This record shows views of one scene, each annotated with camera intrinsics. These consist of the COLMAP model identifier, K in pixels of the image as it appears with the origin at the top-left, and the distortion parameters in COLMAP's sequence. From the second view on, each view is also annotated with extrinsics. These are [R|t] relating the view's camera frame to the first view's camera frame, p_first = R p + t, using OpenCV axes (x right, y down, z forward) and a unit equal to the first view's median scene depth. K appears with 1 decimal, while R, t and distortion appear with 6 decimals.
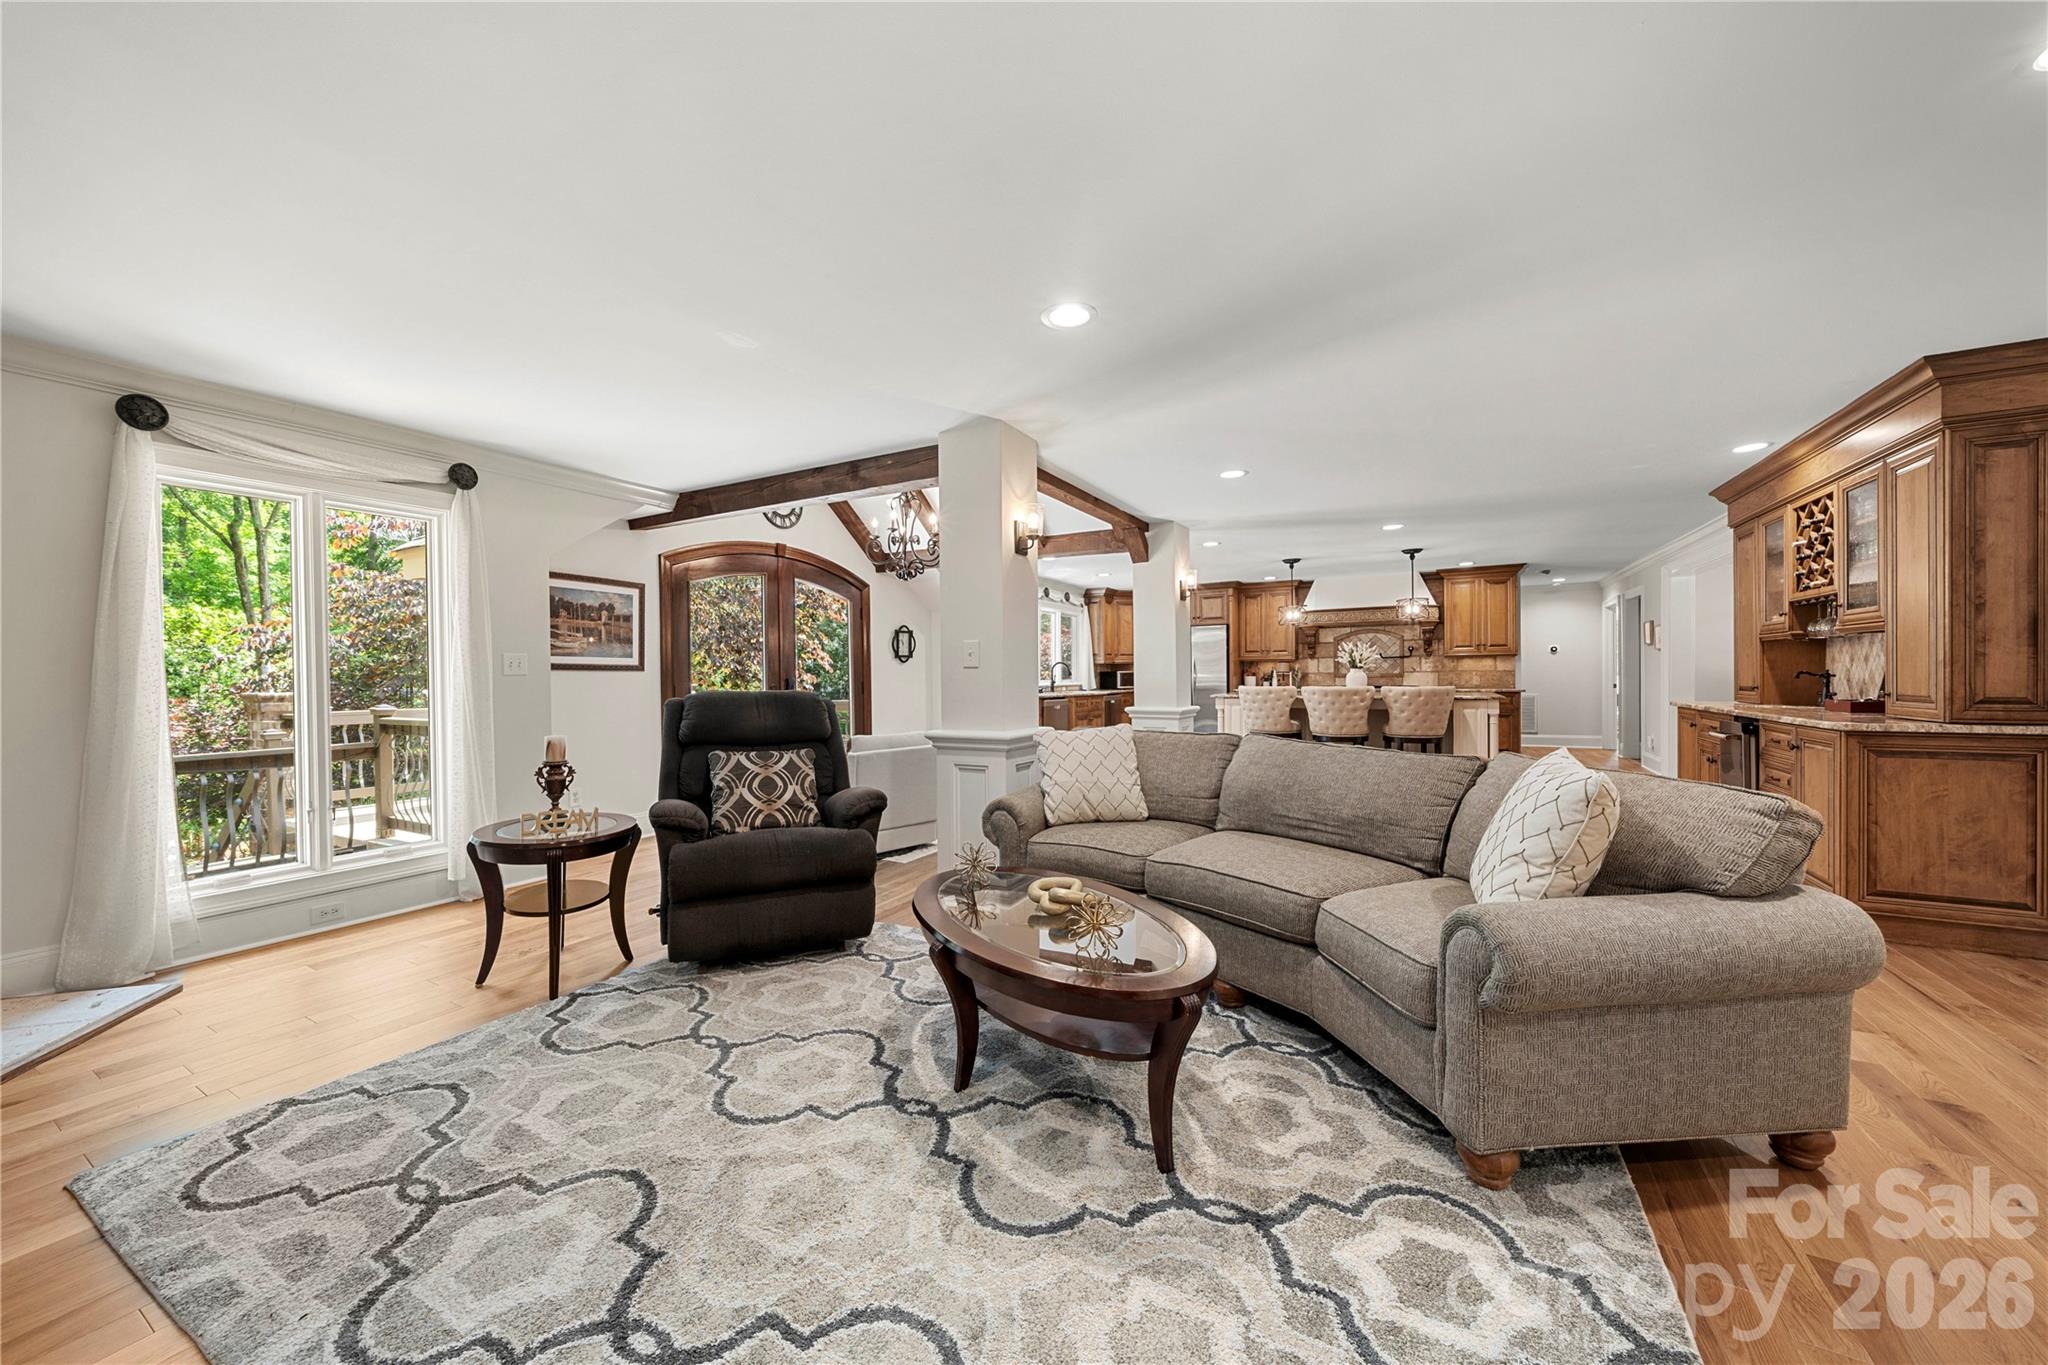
lens RADIAL K [[739.6, 0, 1022.0], [0, 739.6, 669.0], [0, 0, 1]] dist [-0.002950, -0.000138]
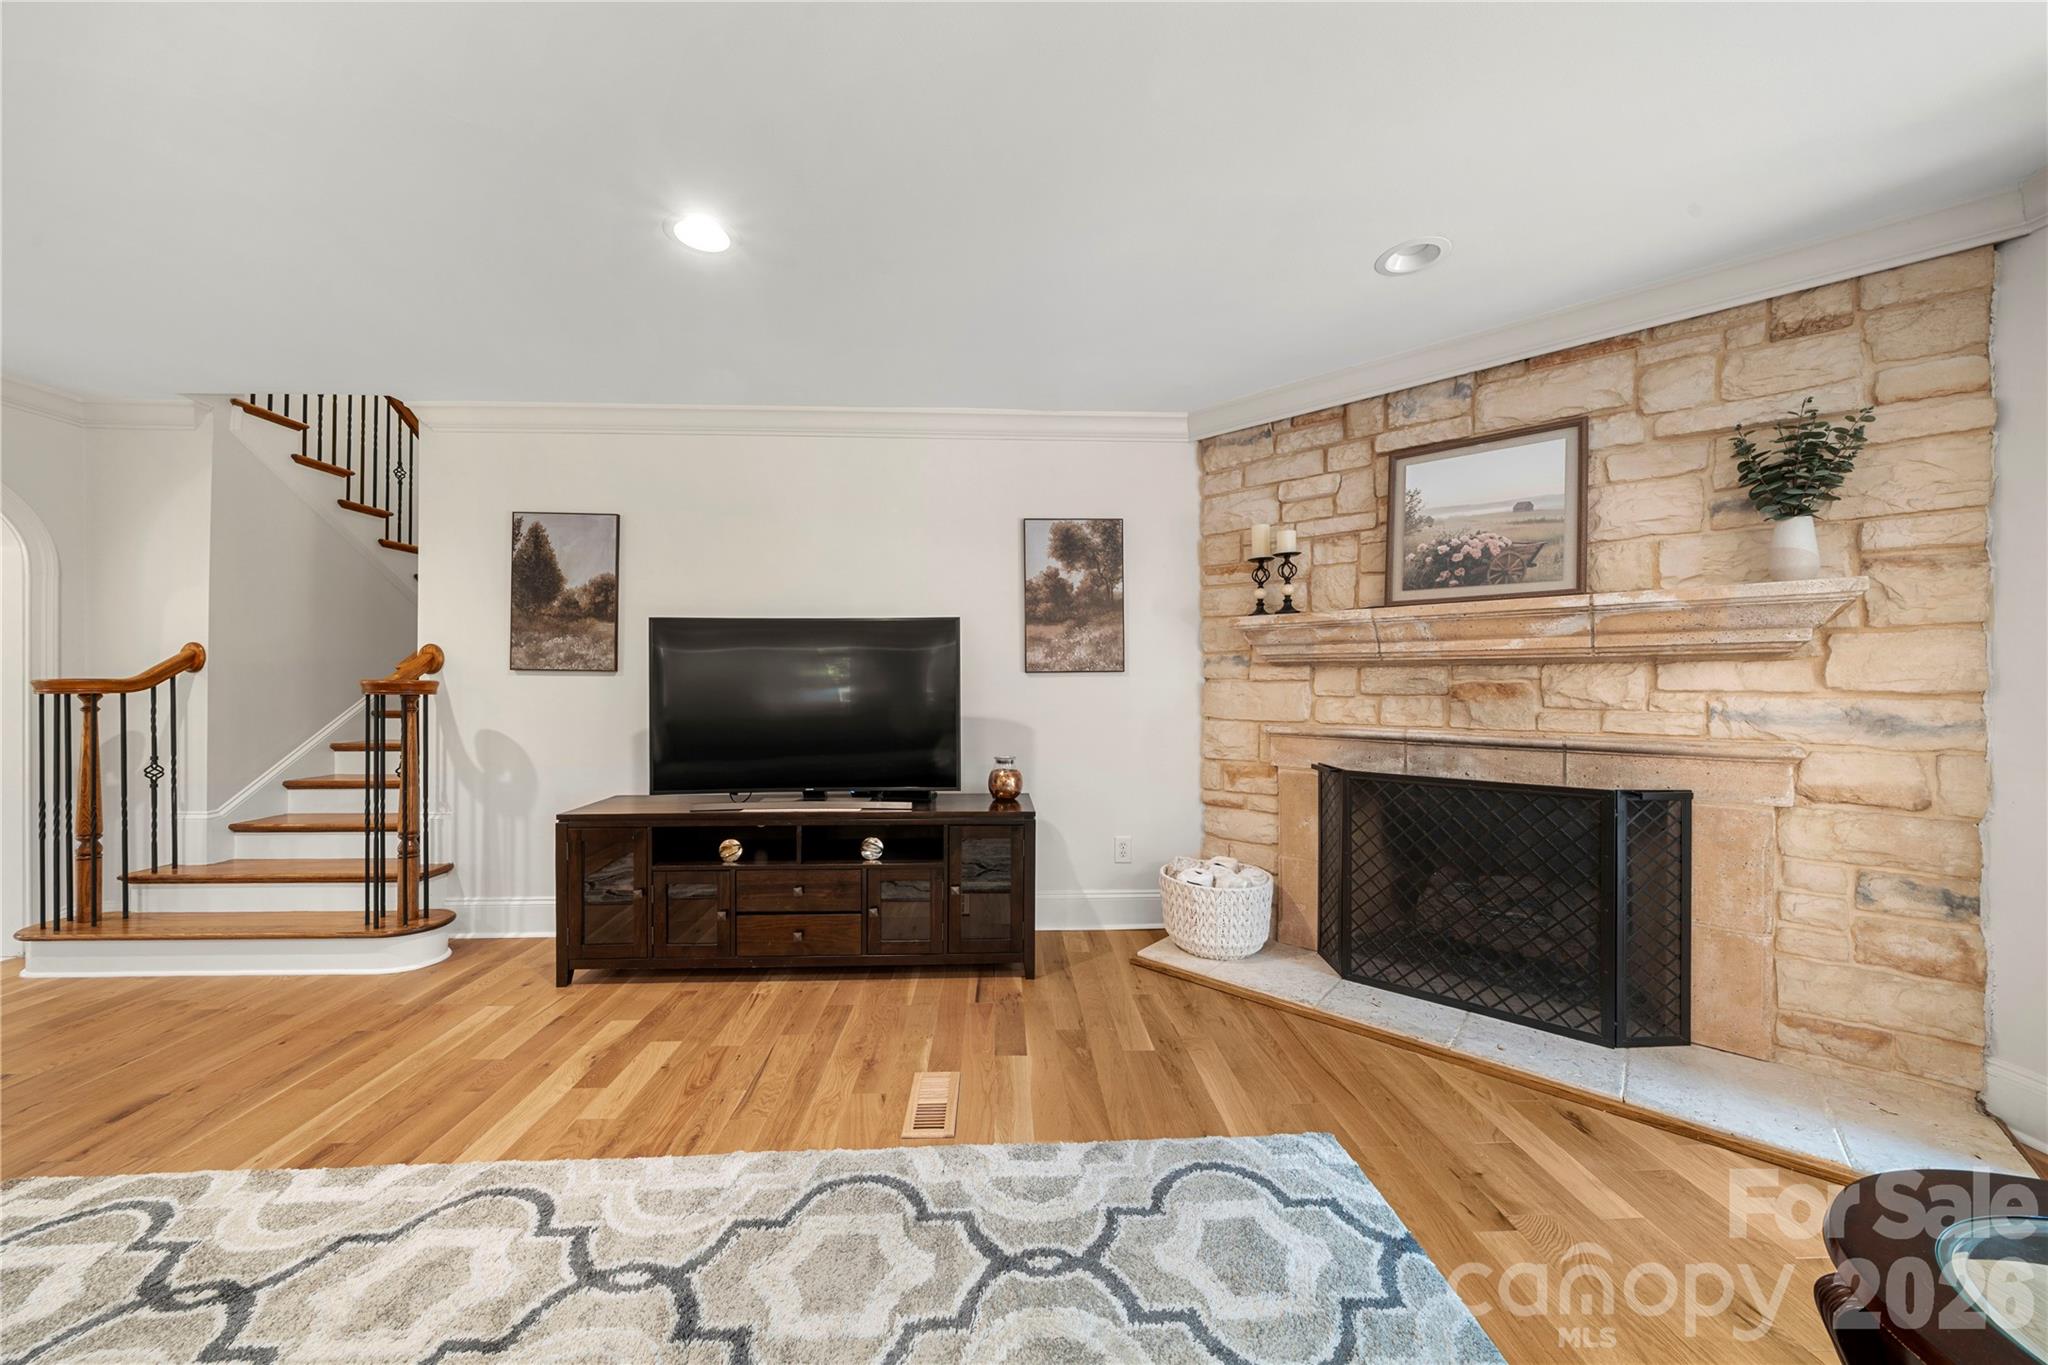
lens RADIAL K [[716.2, 0, 1024.0], [0, 716.2, 682.5], [0, 0, 1]] dist [-0.000174, -0.000046]
pose [[-0.852802, 0.010977, -0.522119, -0.064106], [0.012504, 0.999922, 0.000599, 0.002177], [0.522085, -0.006018, -0.852872, 0.309096]]
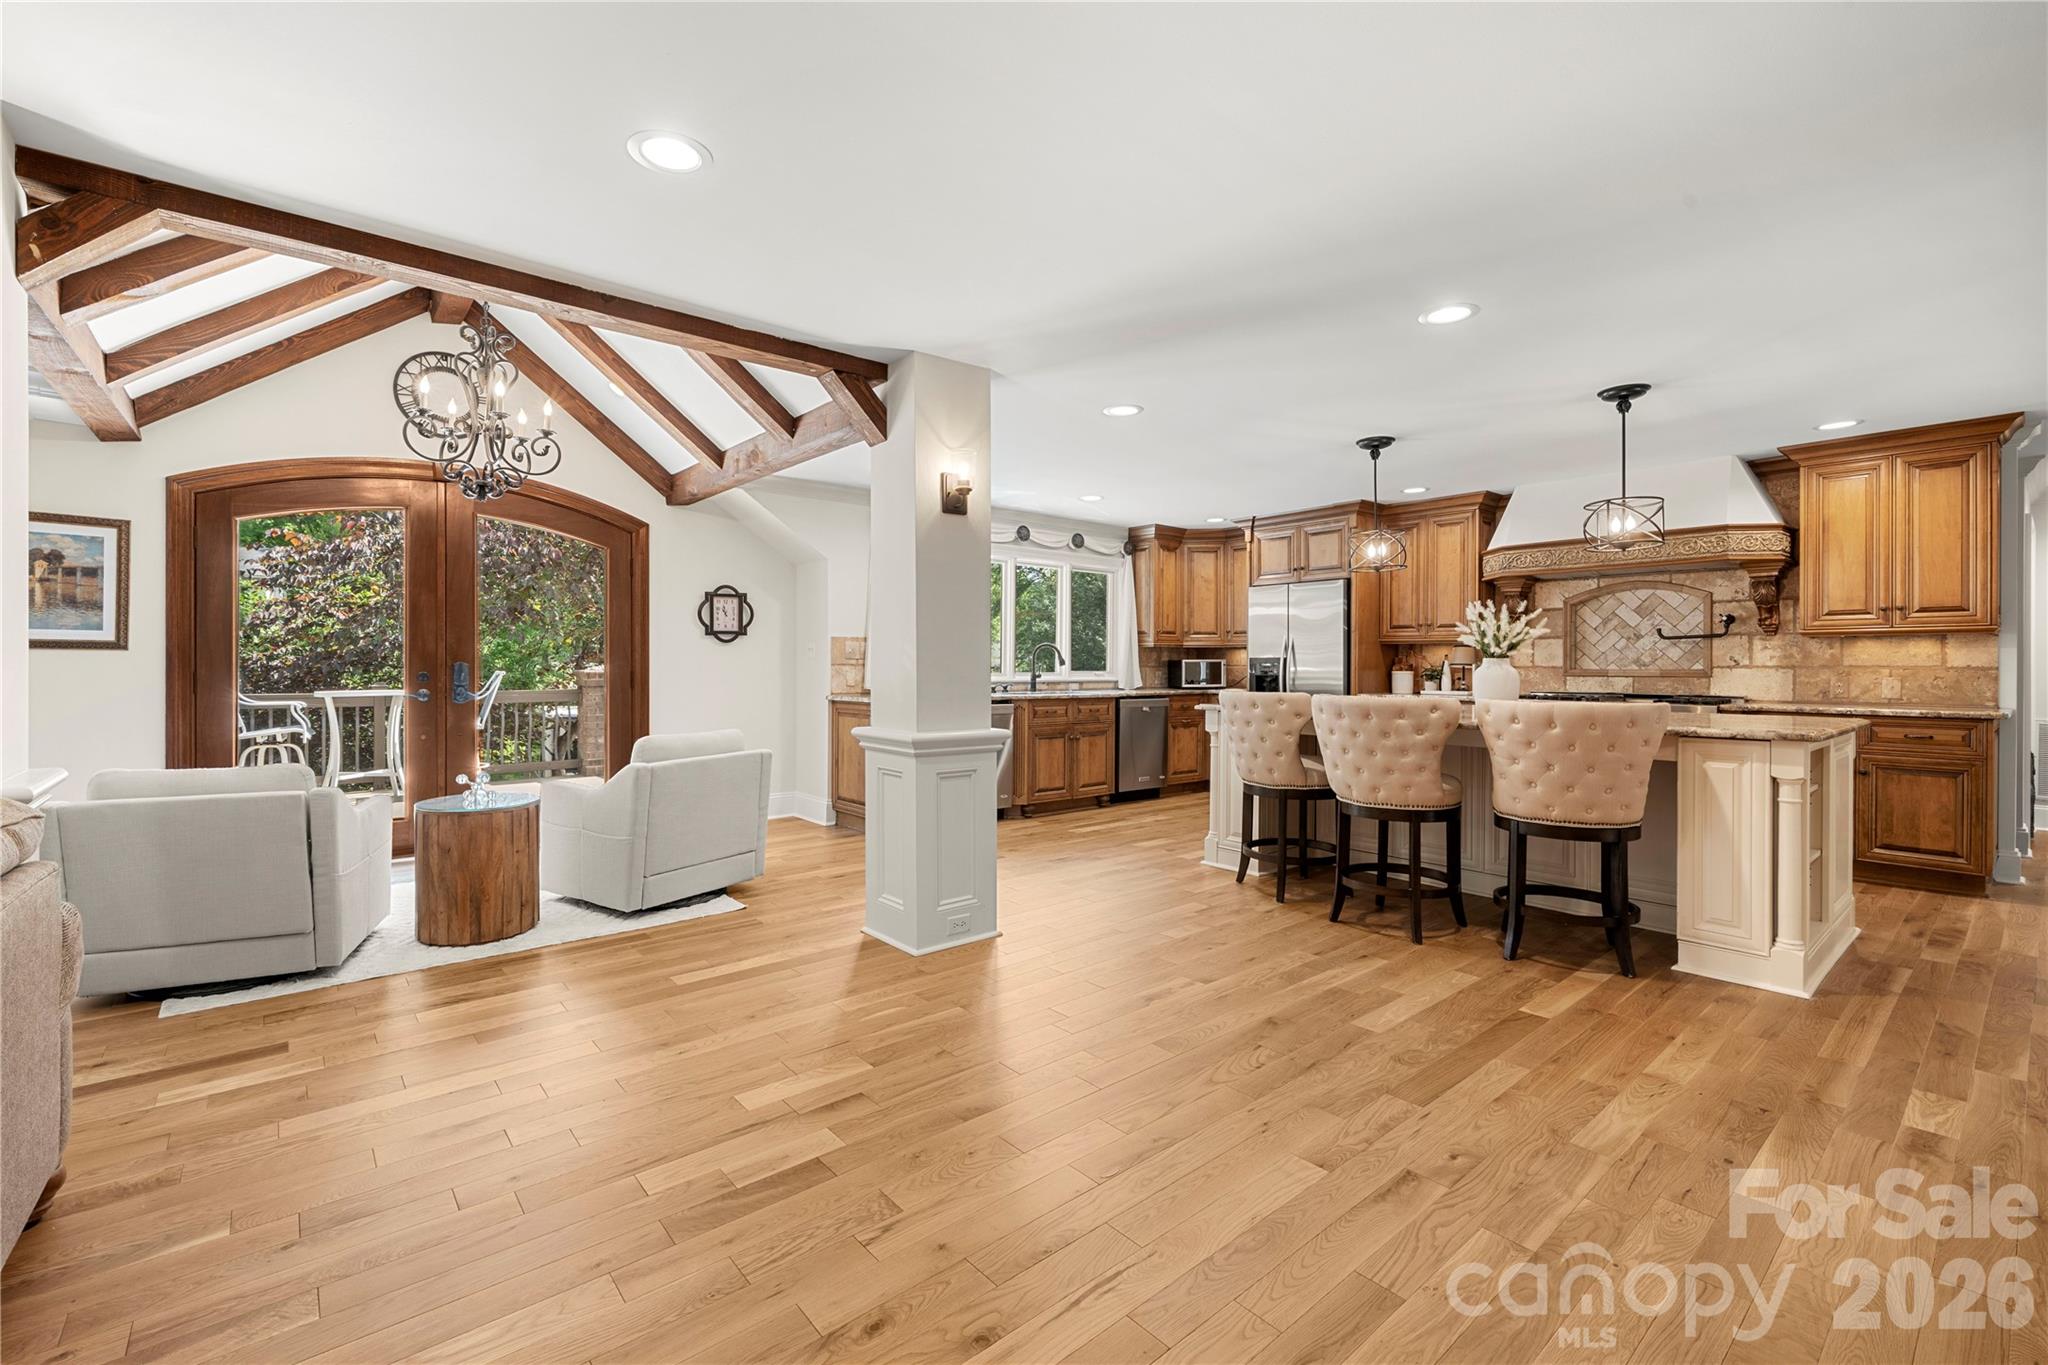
lens RADIAL K [[879.8, 0, 1019.3], [0, 879.8, 666.9], [0, 0, 1]] dist [0.000608, 0.000243]
pose [[0.933743, 0.013840, -0.357678, 0.319528], [-0.009216, 0.999850, 0.014631, -0.000480], [0.357827, -0.010366, 0.933730, 0.316853]]
